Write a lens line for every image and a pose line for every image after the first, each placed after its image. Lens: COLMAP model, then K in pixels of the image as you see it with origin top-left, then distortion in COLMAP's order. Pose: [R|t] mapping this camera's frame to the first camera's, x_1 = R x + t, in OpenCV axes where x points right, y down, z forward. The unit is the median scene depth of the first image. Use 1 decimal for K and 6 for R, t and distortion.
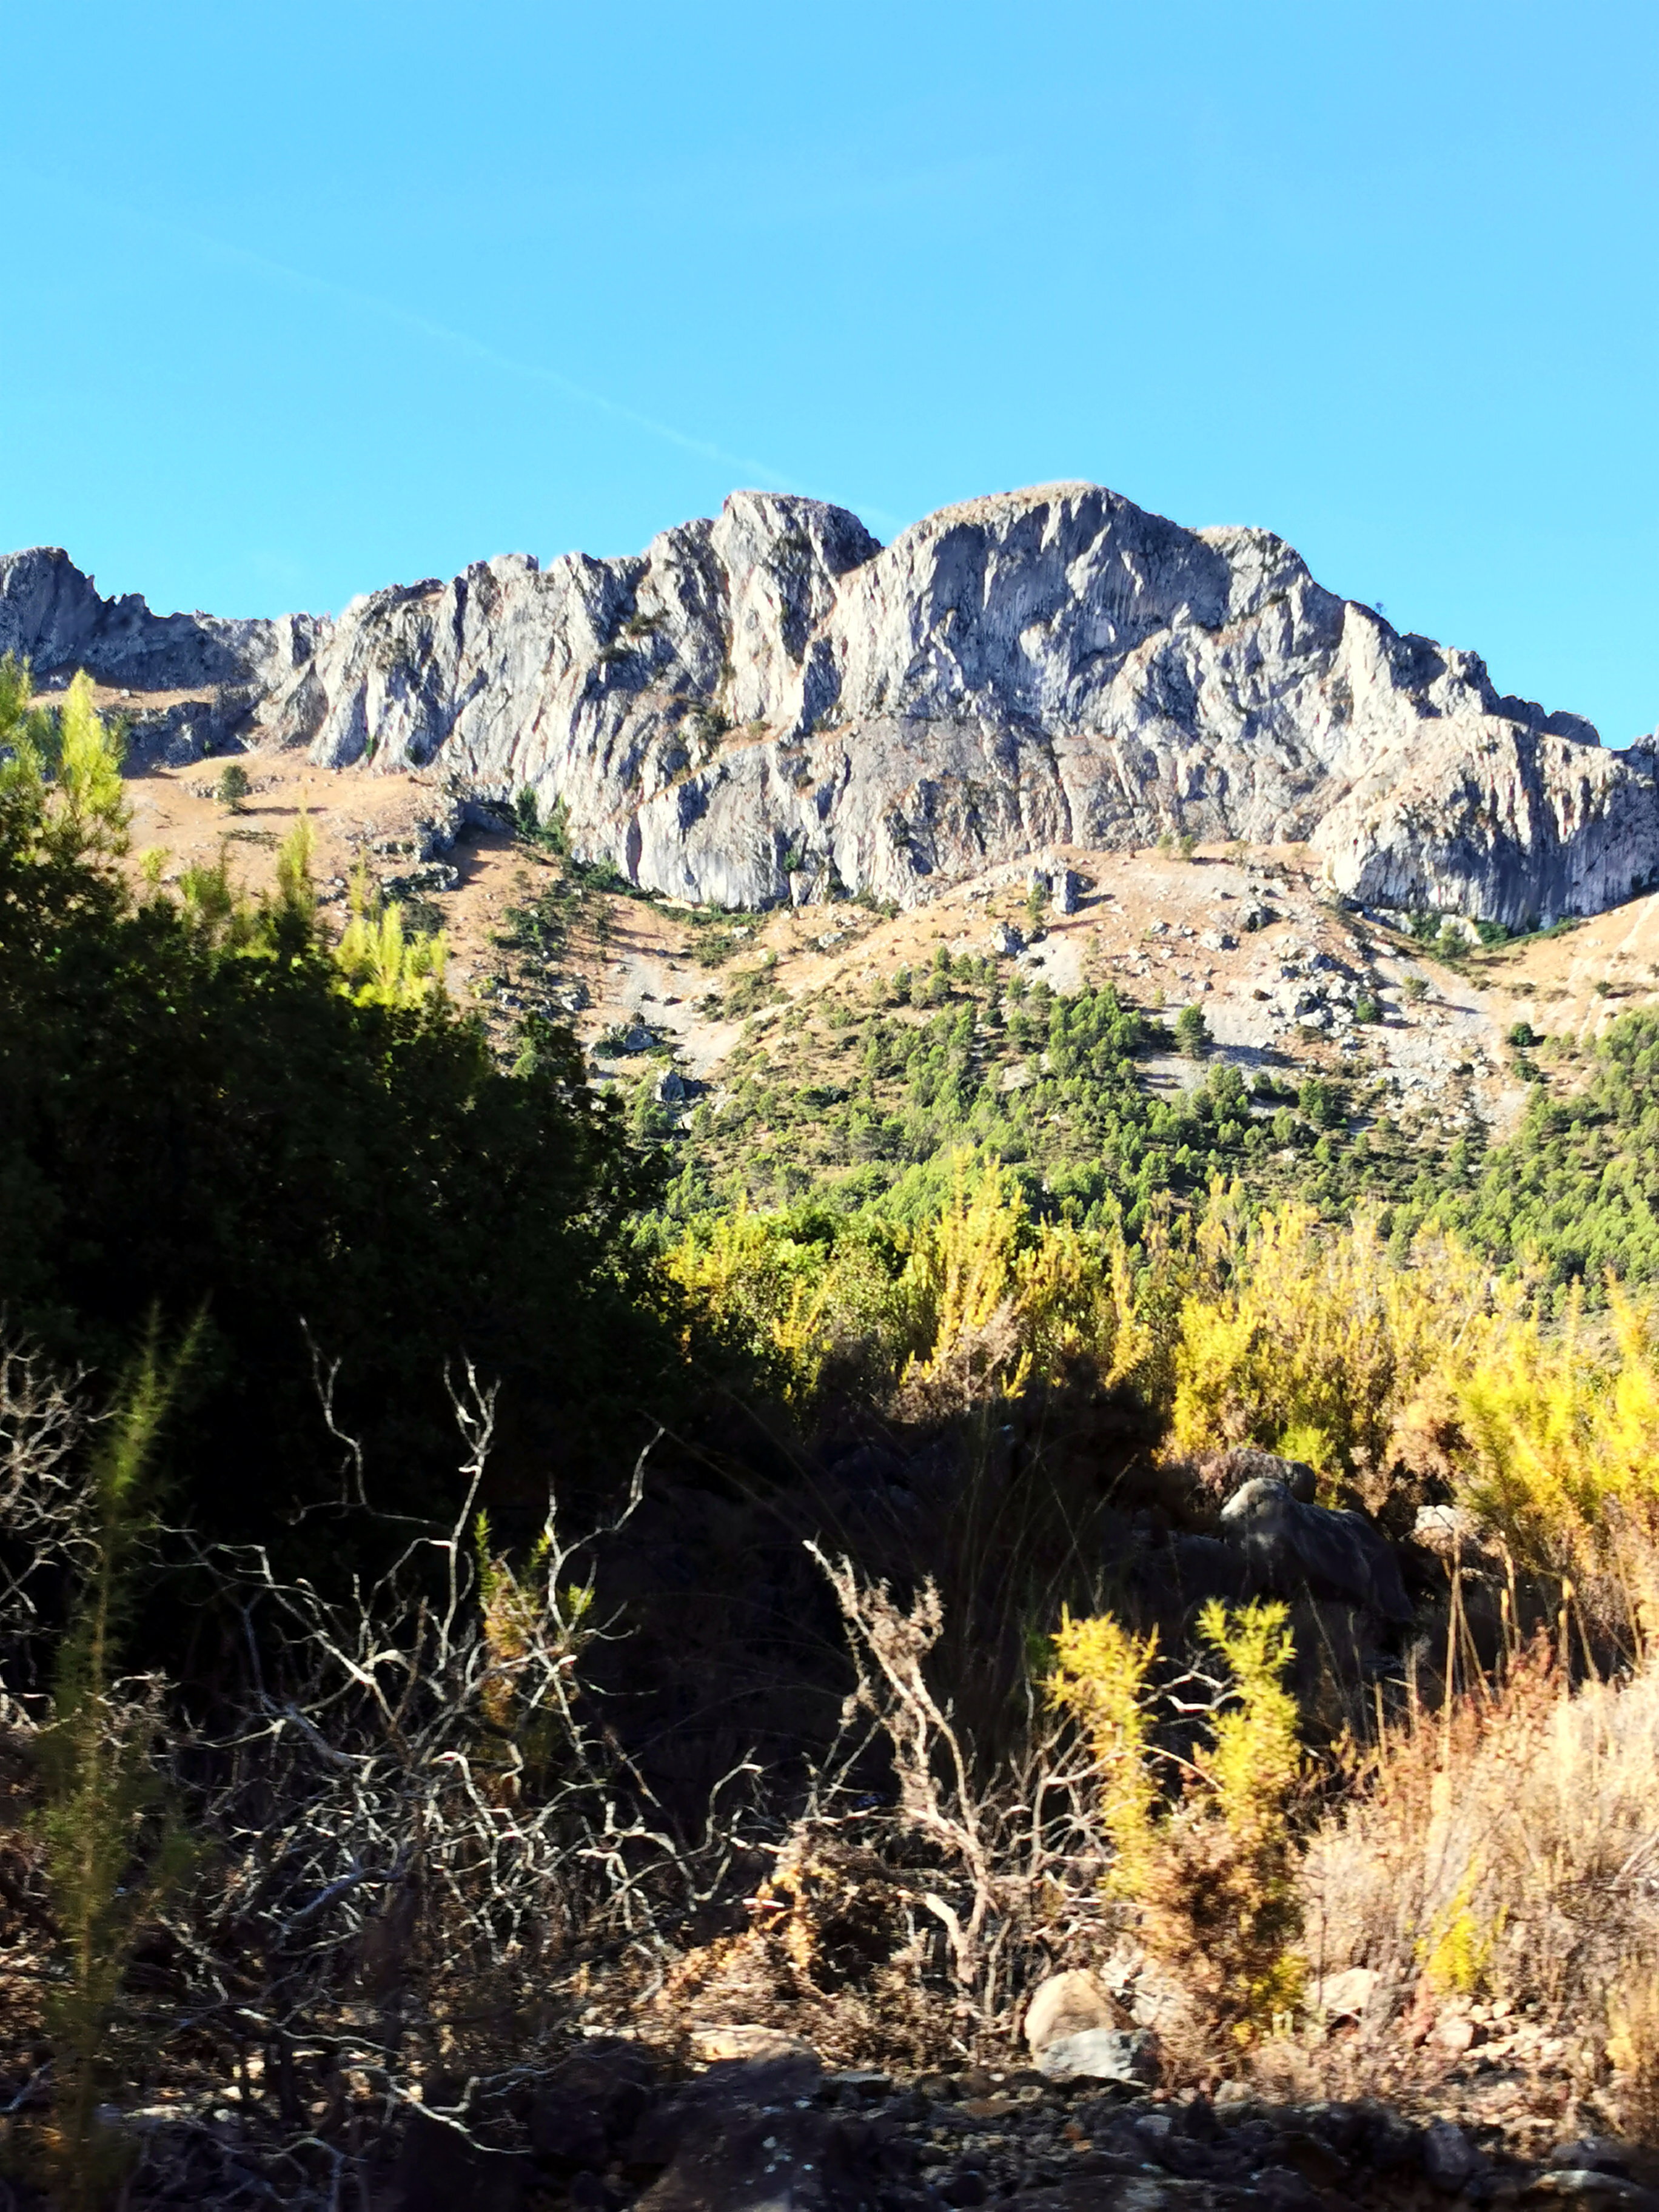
lens RADIAL K [[3716.2, 0, 829.3], [0, 3716.2, 1103.8], [0, 0, 1]] dist [0.029237, 0.000000]
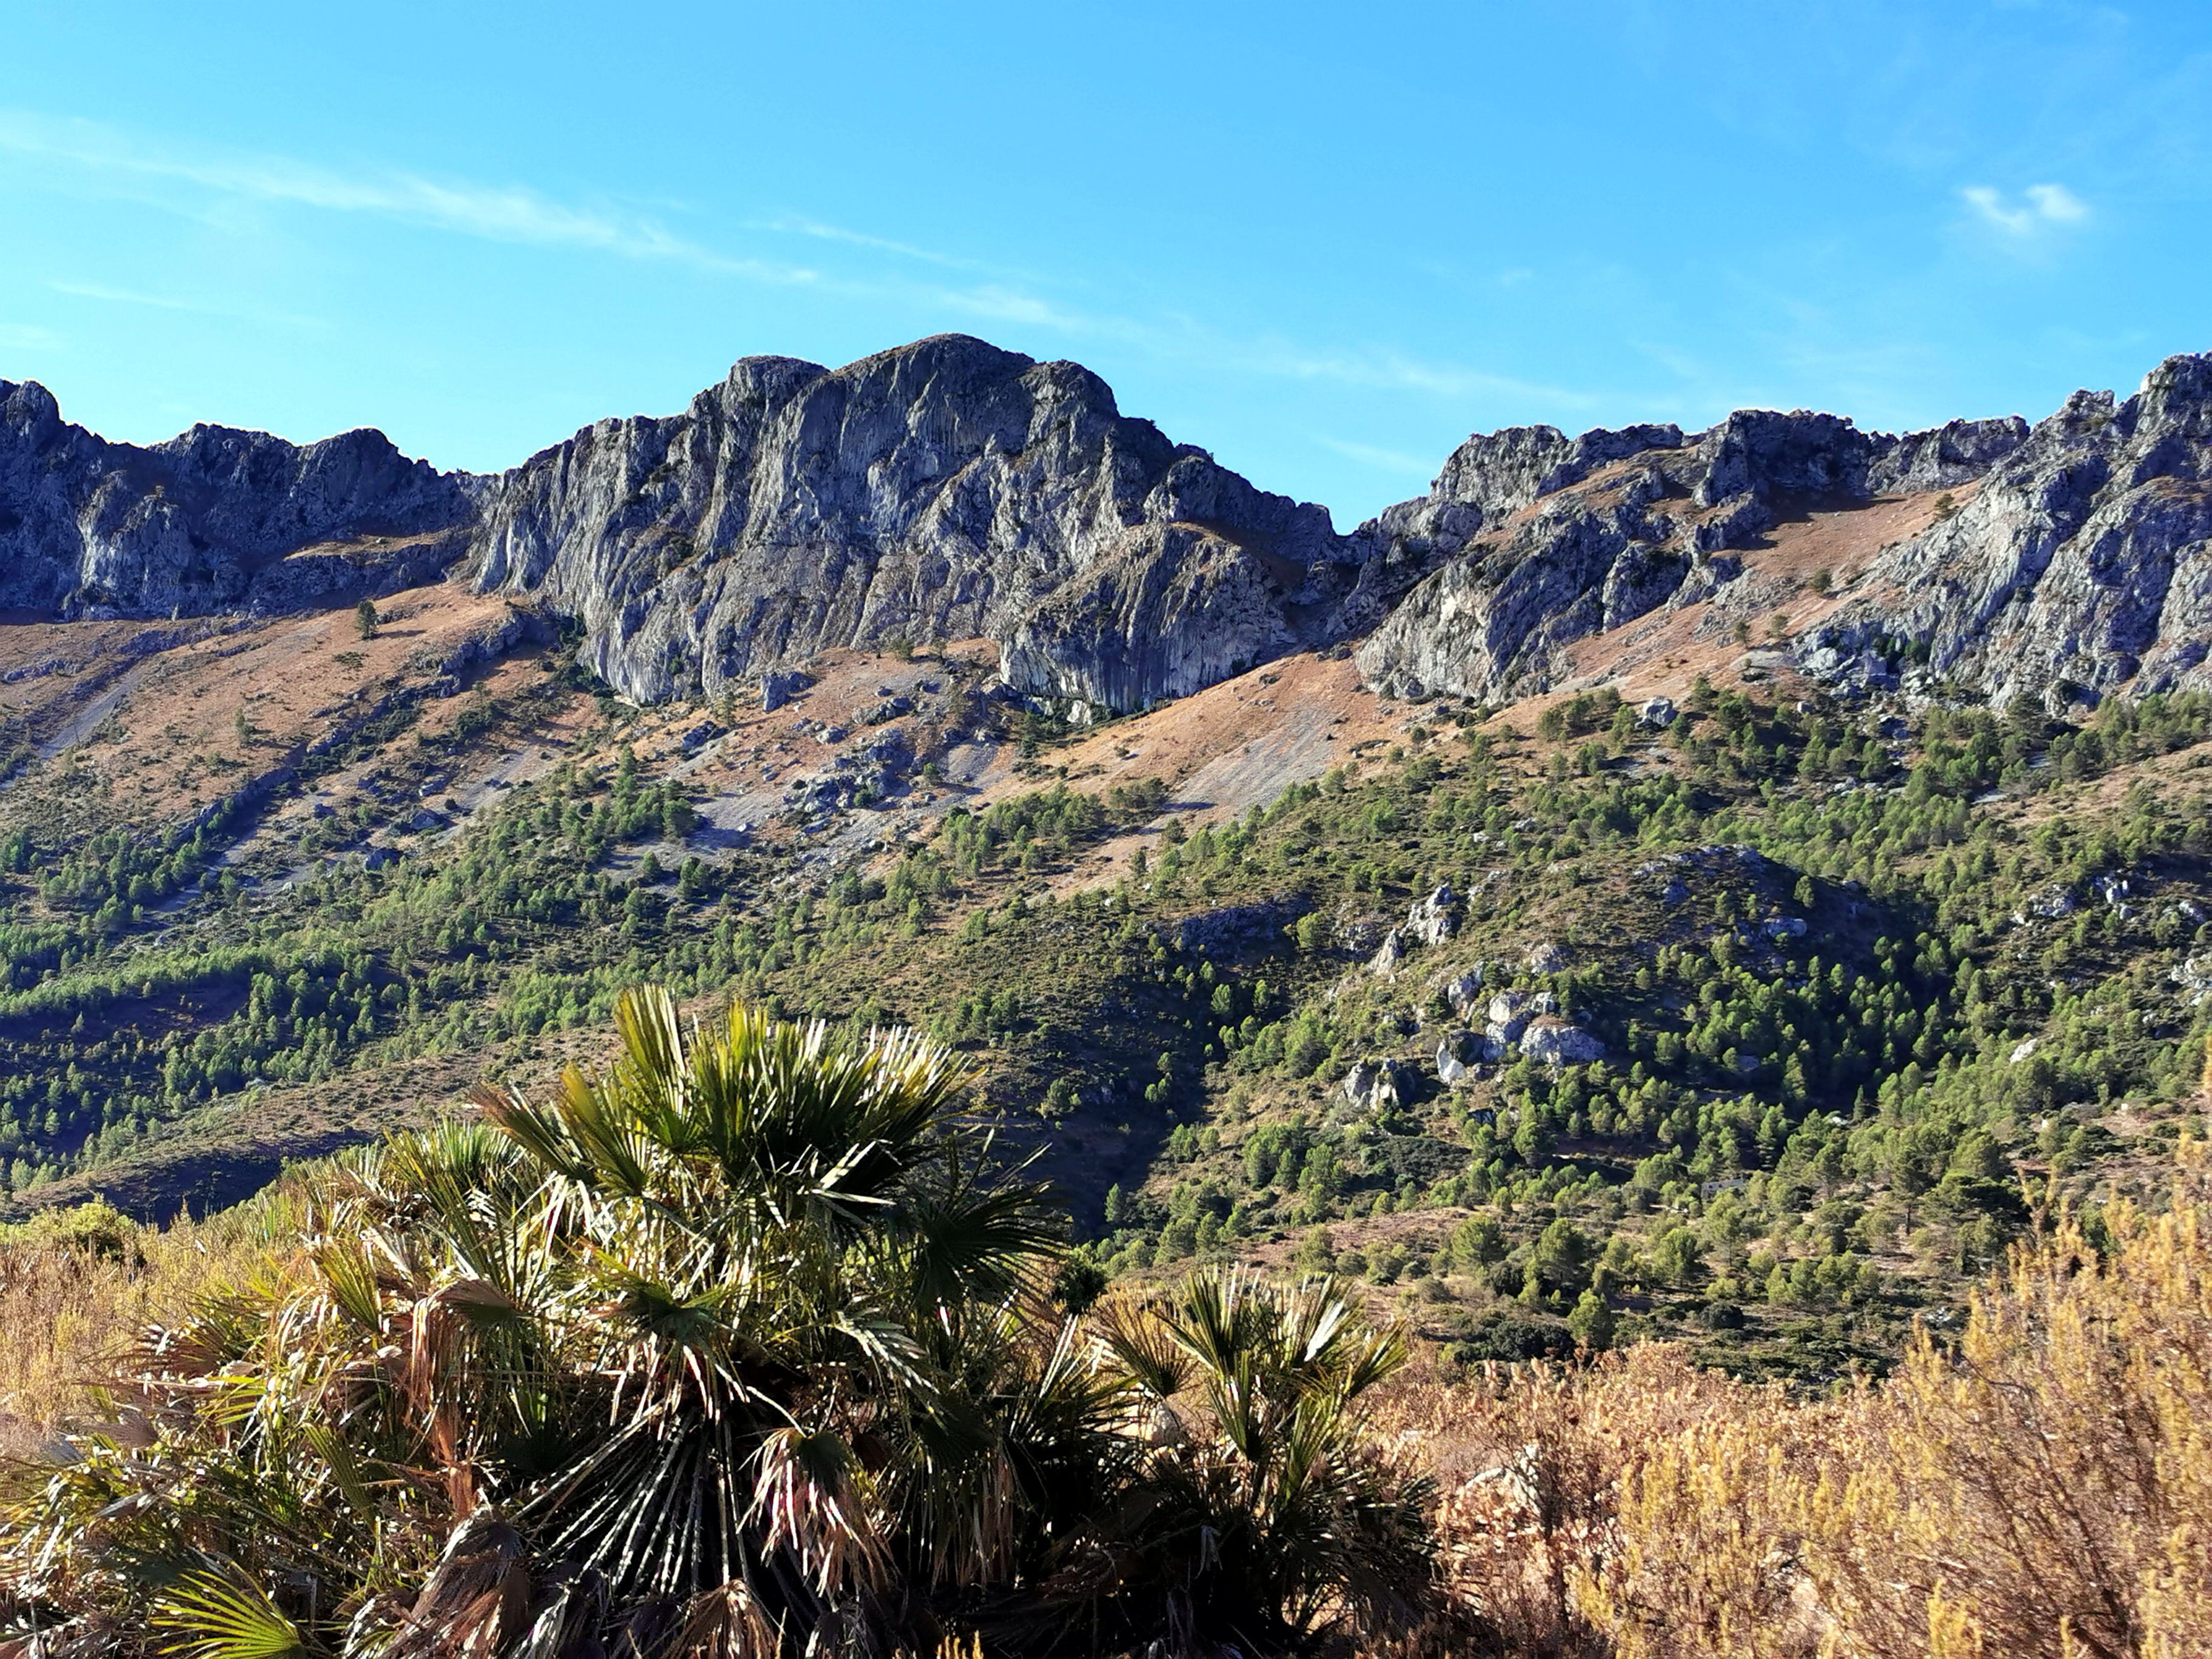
lens RADIAL K [[3716.2, 0, 1103.6], [0, 3716.2, 835.4], [0, 0, 1]] dist [0.029237, 0.000000]
pose [[0.867347, -0.007482, -0.497648, 0.728754], [0.027841, 0.999051, 0.033503, -0.044860], [0.496925, -0.042914, 0.866732, -0.028394]]
